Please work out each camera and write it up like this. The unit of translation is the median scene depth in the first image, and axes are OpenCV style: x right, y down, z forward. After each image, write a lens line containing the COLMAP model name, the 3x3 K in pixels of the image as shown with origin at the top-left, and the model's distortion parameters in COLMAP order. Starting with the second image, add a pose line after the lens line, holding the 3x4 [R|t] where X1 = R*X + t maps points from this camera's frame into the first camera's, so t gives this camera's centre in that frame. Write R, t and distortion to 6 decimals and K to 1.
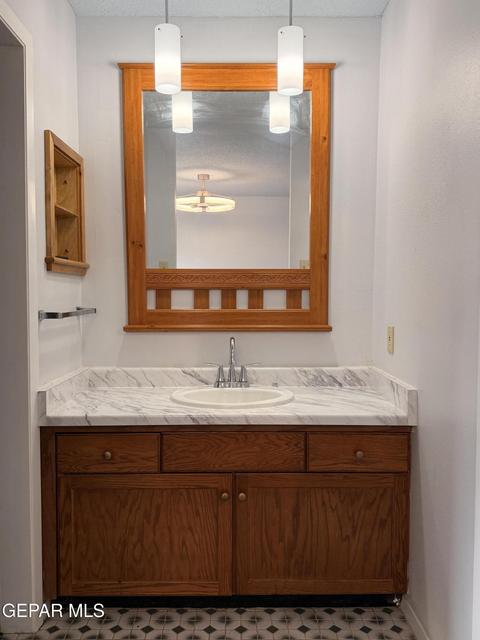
lens RADIAL K [[517.5, 0, 240.0], [0, 517.5, 320.0], [0, 0, 1]] dist [0.040901, -0.010064]
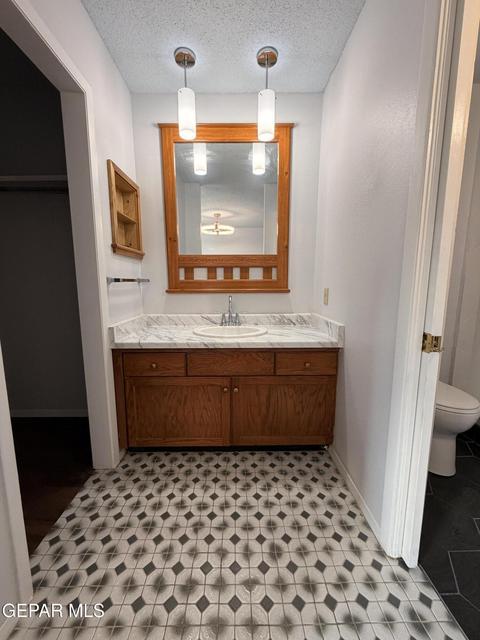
lens RADIAL K [[254.8, 0, 239.0], [0, 254.8, 317.3], [0, 0, 1]] dist [0.001422, 0.000520]
pose [[0.999989, -0.003953, 0.002708, 0.010806], [0.003712, 0.996450, 0.084106, 0.035173], [-0.003031, -0.084095, 0.996453, 0.187352]]
